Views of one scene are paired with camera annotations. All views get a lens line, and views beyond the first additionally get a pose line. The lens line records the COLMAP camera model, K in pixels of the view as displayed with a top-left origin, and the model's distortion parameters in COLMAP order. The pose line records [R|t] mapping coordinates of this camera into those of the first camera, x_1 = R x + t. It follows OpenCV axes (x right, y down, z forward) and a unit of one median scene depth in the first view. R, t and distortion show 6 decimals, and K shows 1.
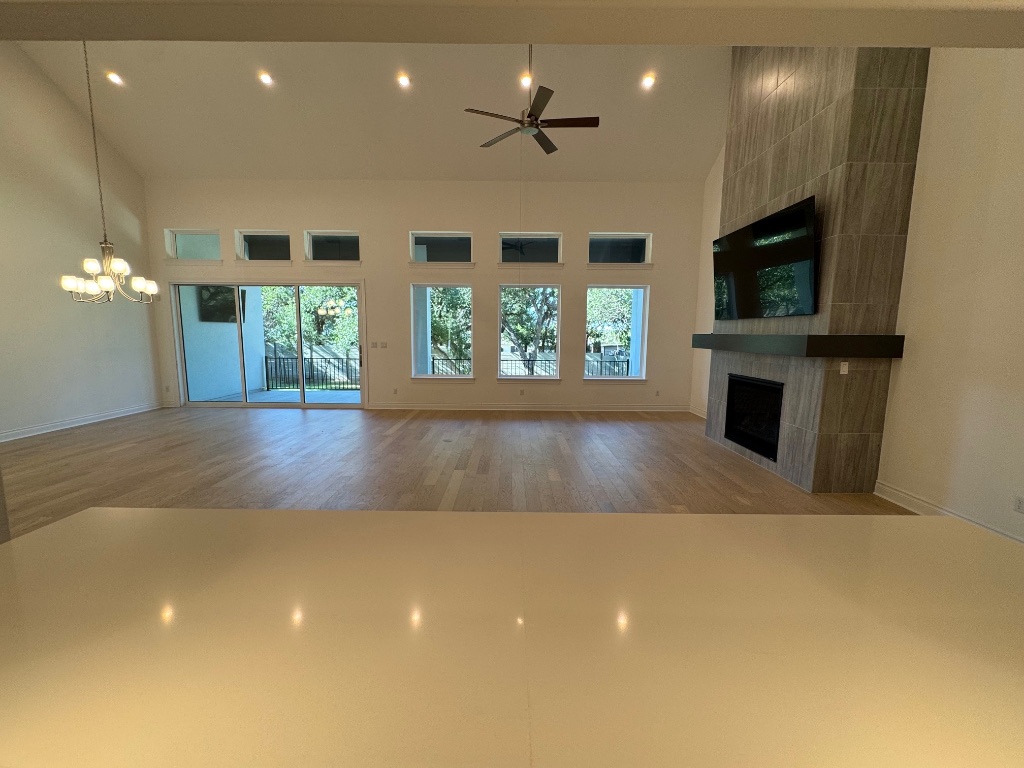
lens RADIAL K [[414.8, 0, 512.0], [0, 414.8, 384.0], [0, 0, 1]] dist [-0.001461, -0.000423]
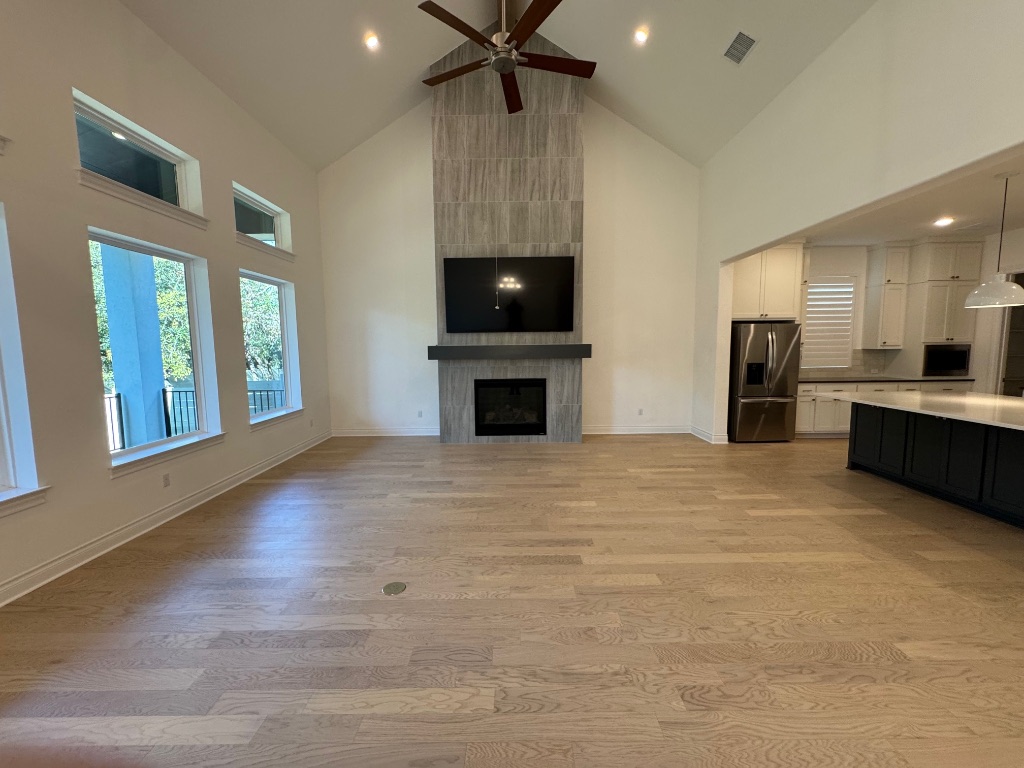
lens RADIAL K [[414.8, 0, 512.0], [0, 414.8, 384.0], [0, 0, 1]] dist [-0.001461, -0.000423]
pose [[-0.016734, -0.102974, 0.994543, -0.734216], [0.131083, 0.985872, 0.104281, -0.141923], [-0.991230, 0.132112, -0.003000, 1.075778]]
